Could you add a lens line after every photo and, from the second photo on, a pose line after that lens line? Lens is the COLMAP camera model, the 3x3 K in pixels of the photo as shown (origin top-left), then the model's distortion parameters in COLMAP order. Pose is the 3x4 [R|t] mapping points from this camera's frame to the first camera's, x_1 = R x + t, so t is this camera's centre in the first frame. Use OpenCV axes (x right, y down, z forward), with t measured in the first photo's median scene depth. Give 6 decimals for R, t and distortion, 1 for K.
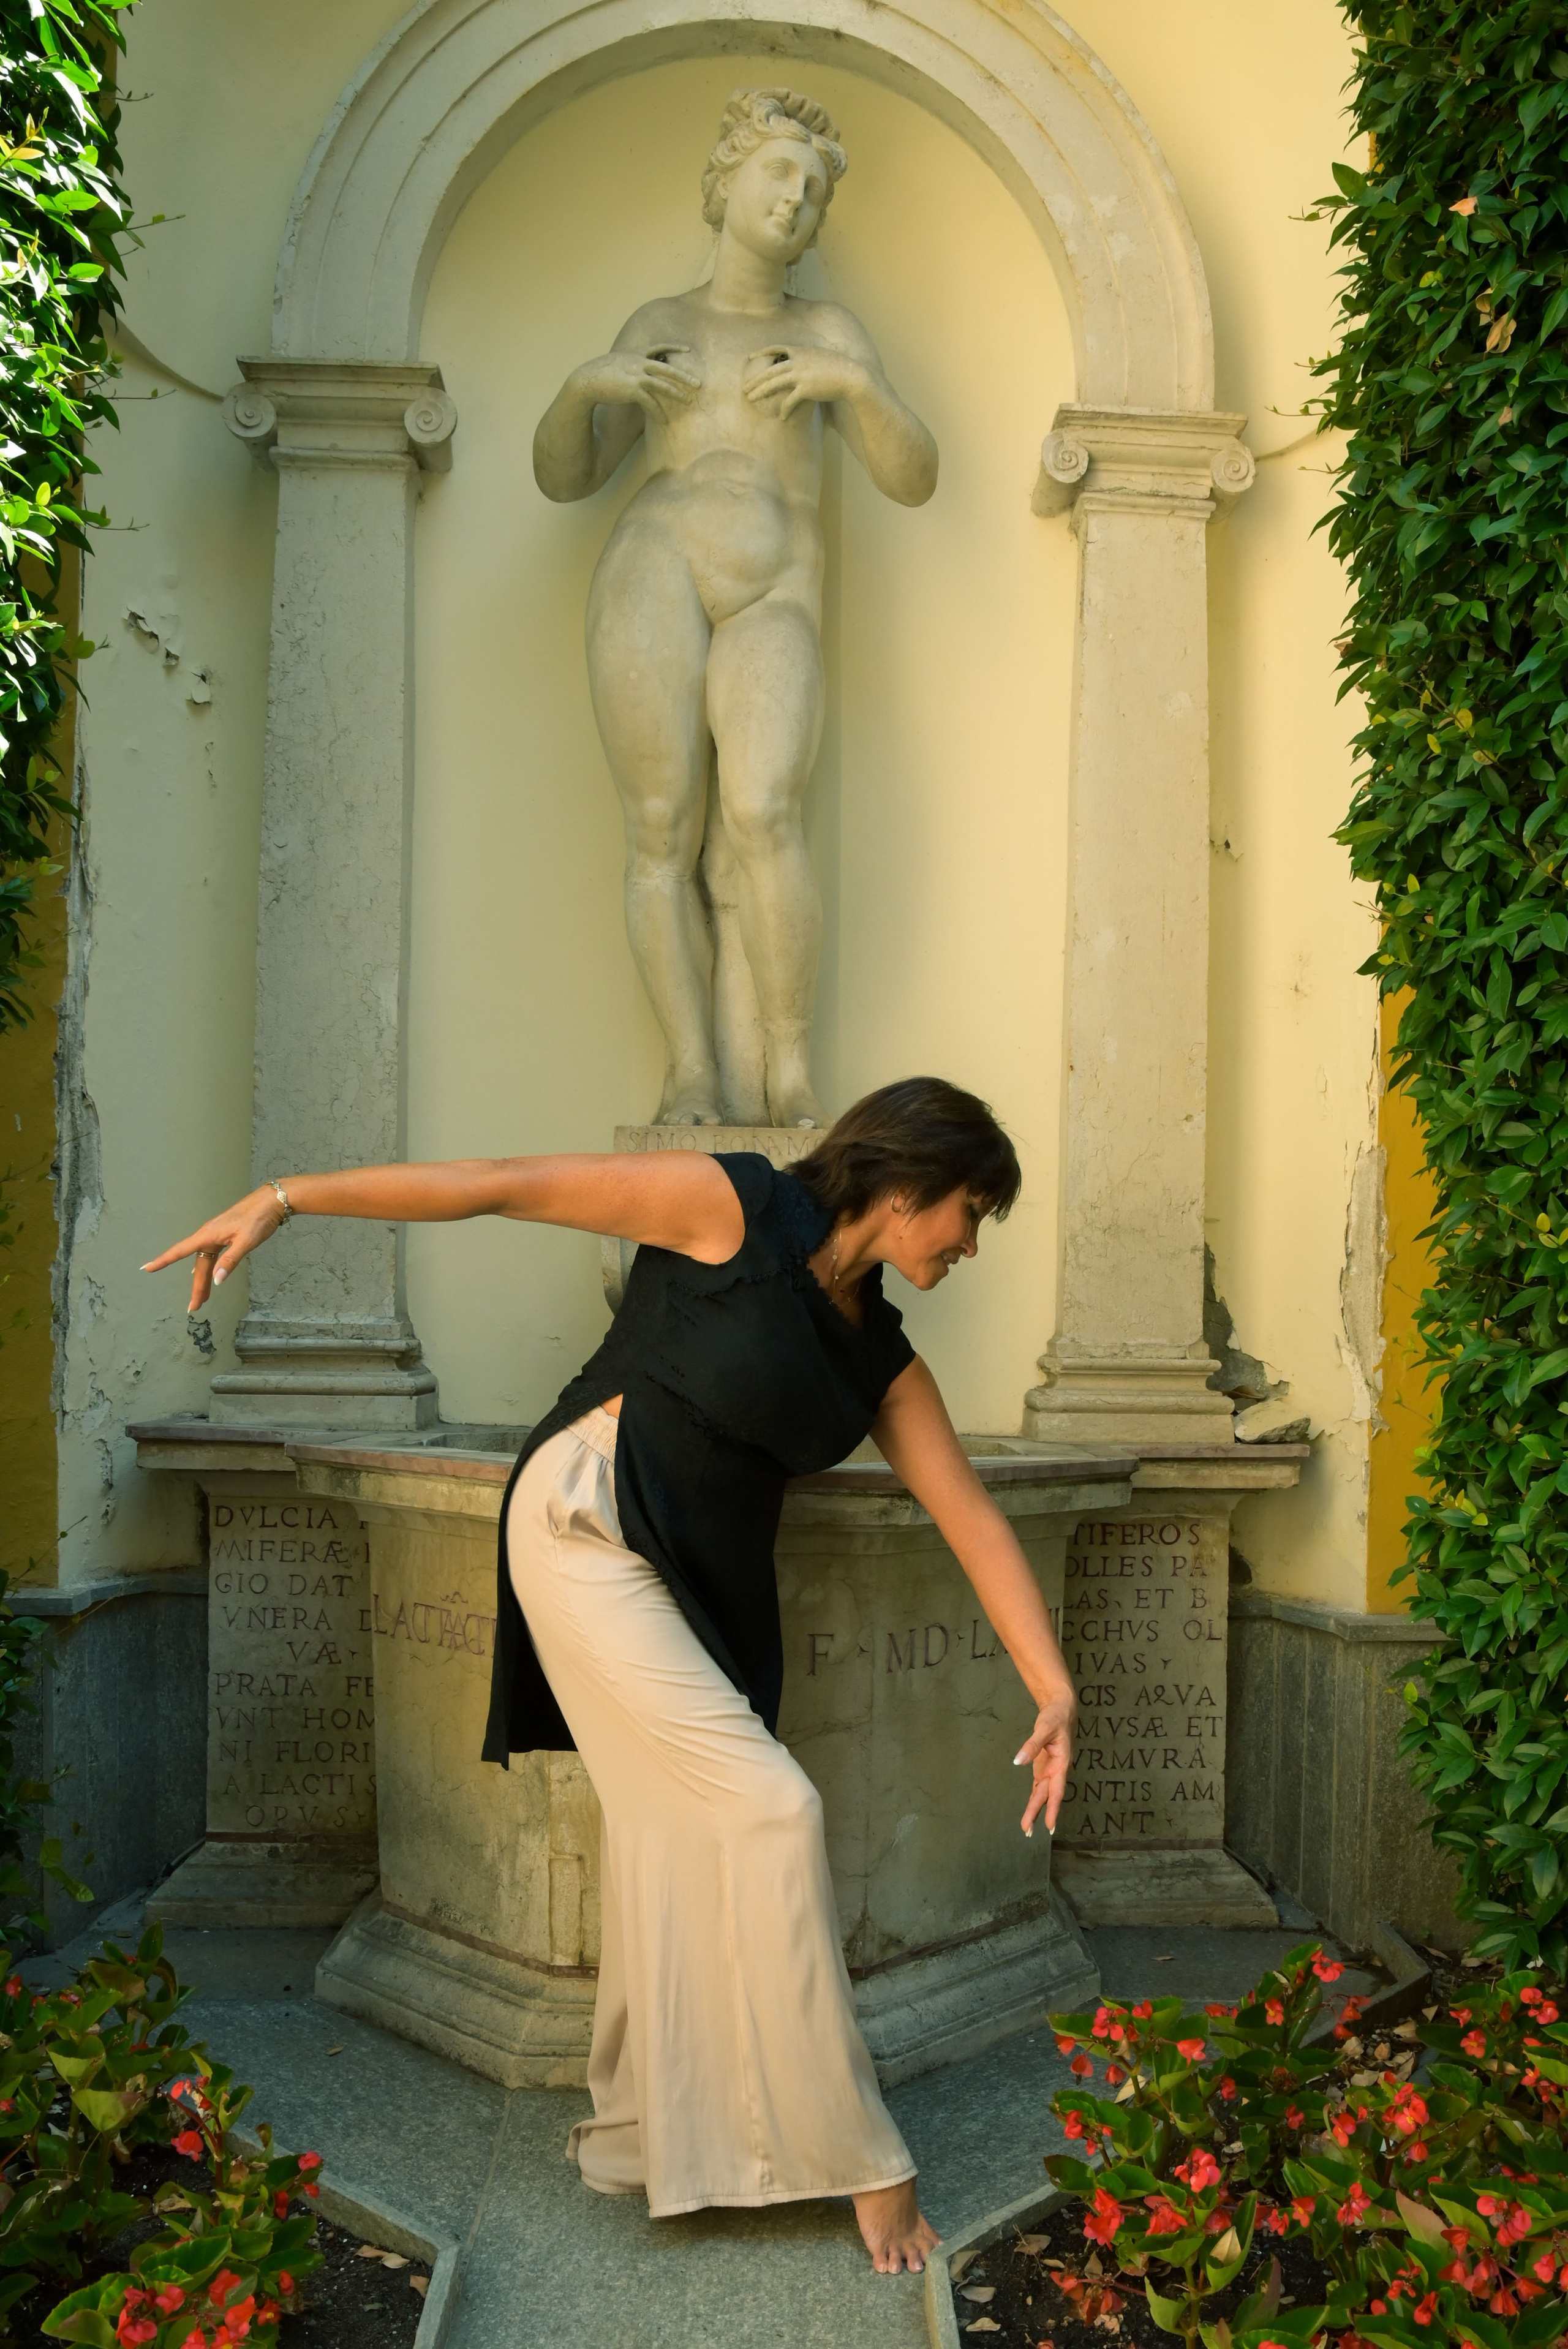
lens RADIAL K [[1935.3, 0, 927.0], [0, 1935.3, 1320.2], [0, 0, 1]] dist [-0.105428, 0.082622]
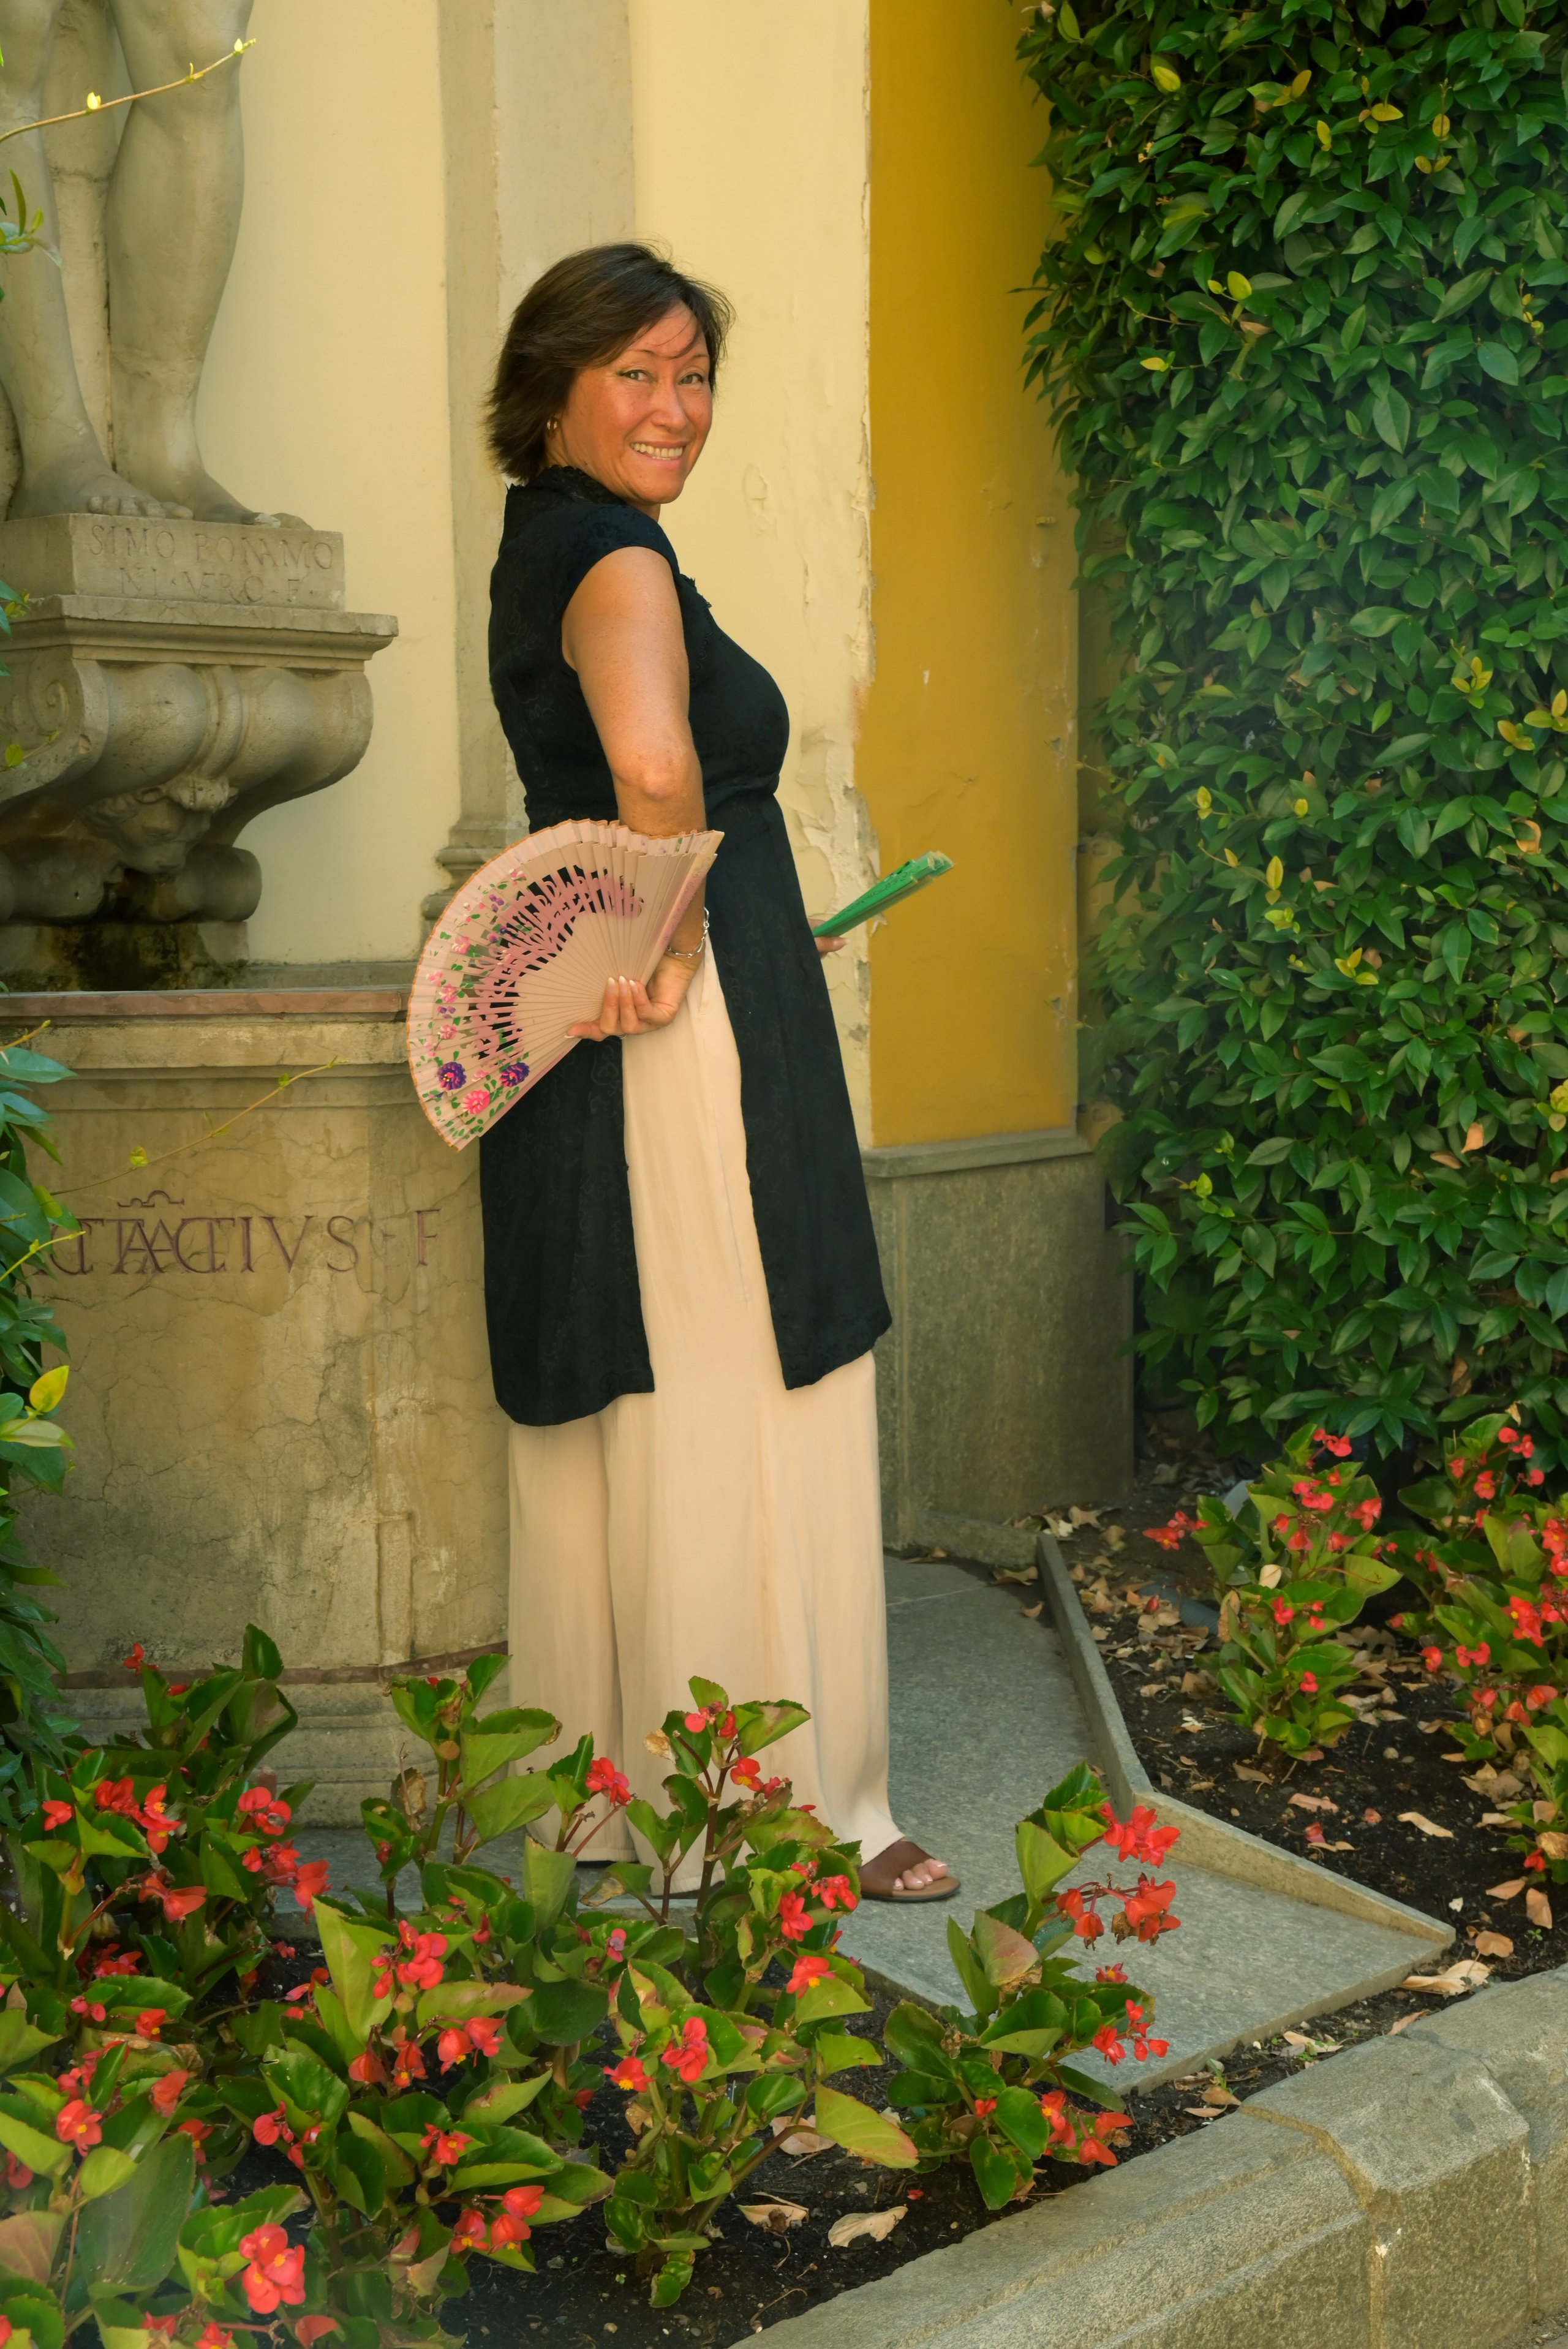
lens RADIAL K [[3344.4, 0, 784.0], [0, 3344.4, 1174.5], [0, 0, 1]] dist [0.100394, 0.120922]
pose [[0.759719, -0.090933, 0.643862, -0.727872], [0.027382, 0.993769, 0.108041, 0.007797], [-0.649674, -0.064450, 0.757476, -0.066644]]
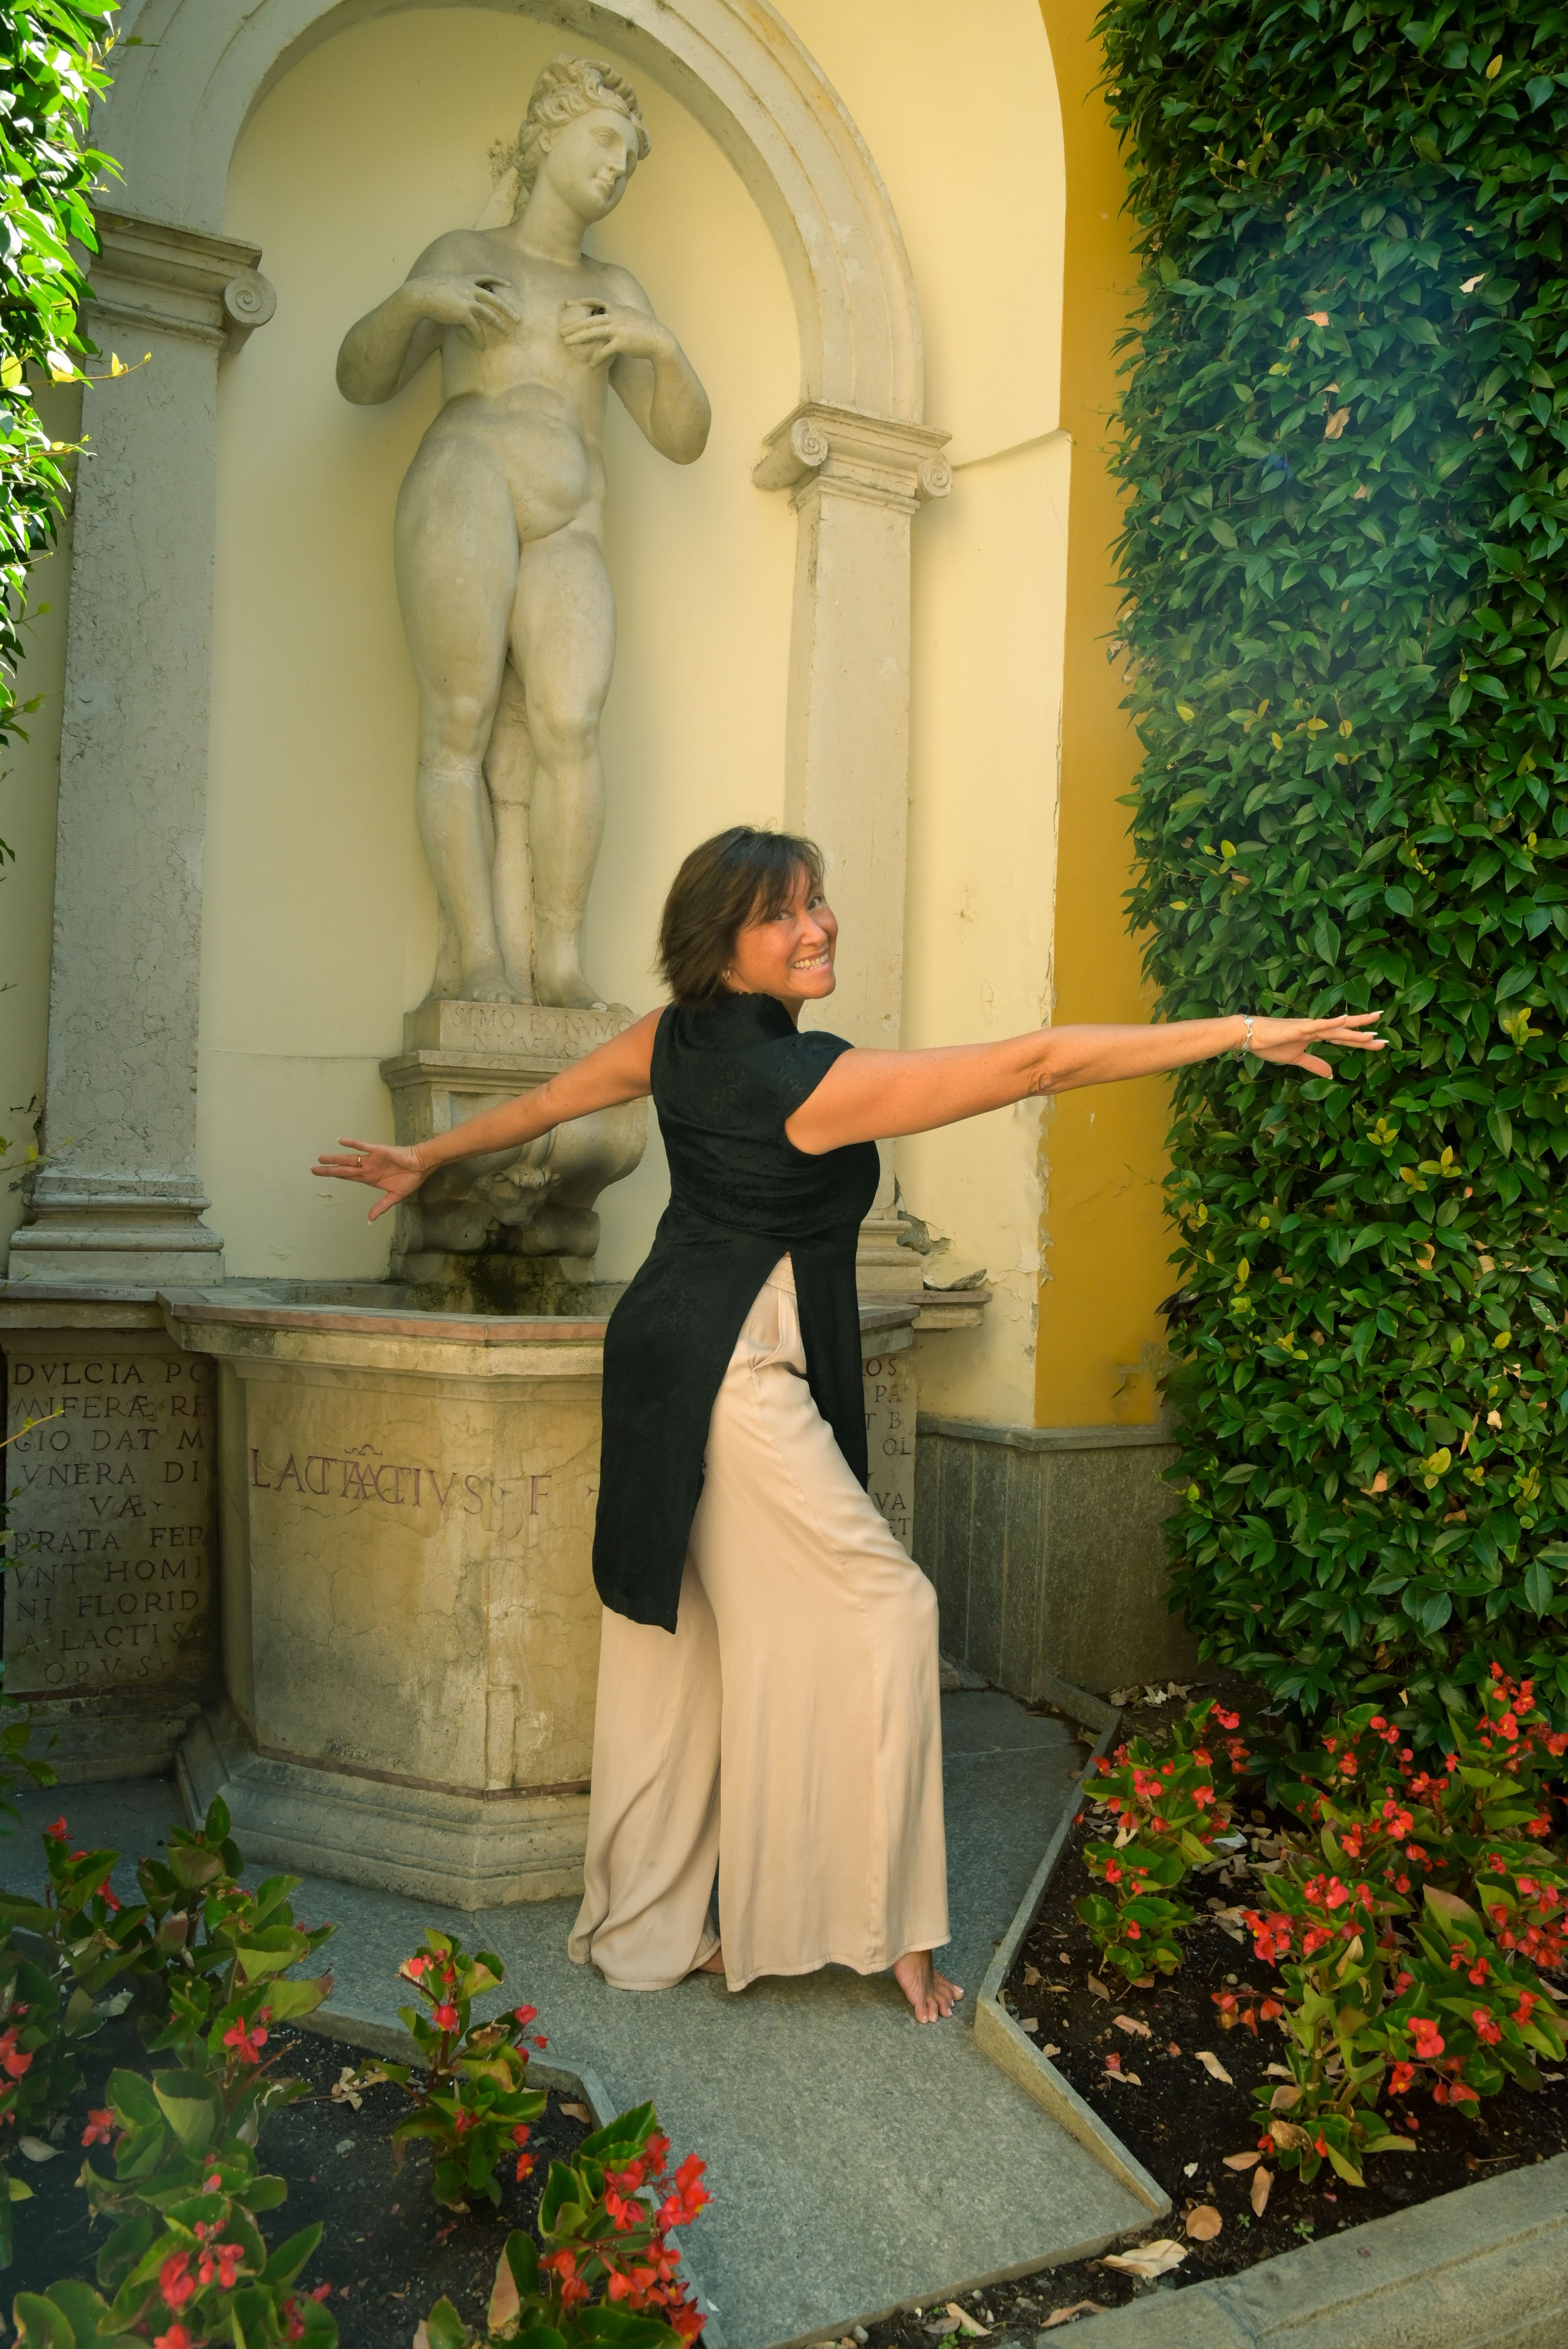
lens RADIAL K [[1633.4, 0, 785.1], [0, 1633.4, 1192.6], [0, 0, 1]] dist [-0.103650, 0.079093]
pose [[0.933812, 0.011732, 0.357570, -0.295018], [-0.017113, 0.999783, 0.011889, -0.007947], [-0.357353, -0.017222, 0.933810, 0.085181]]
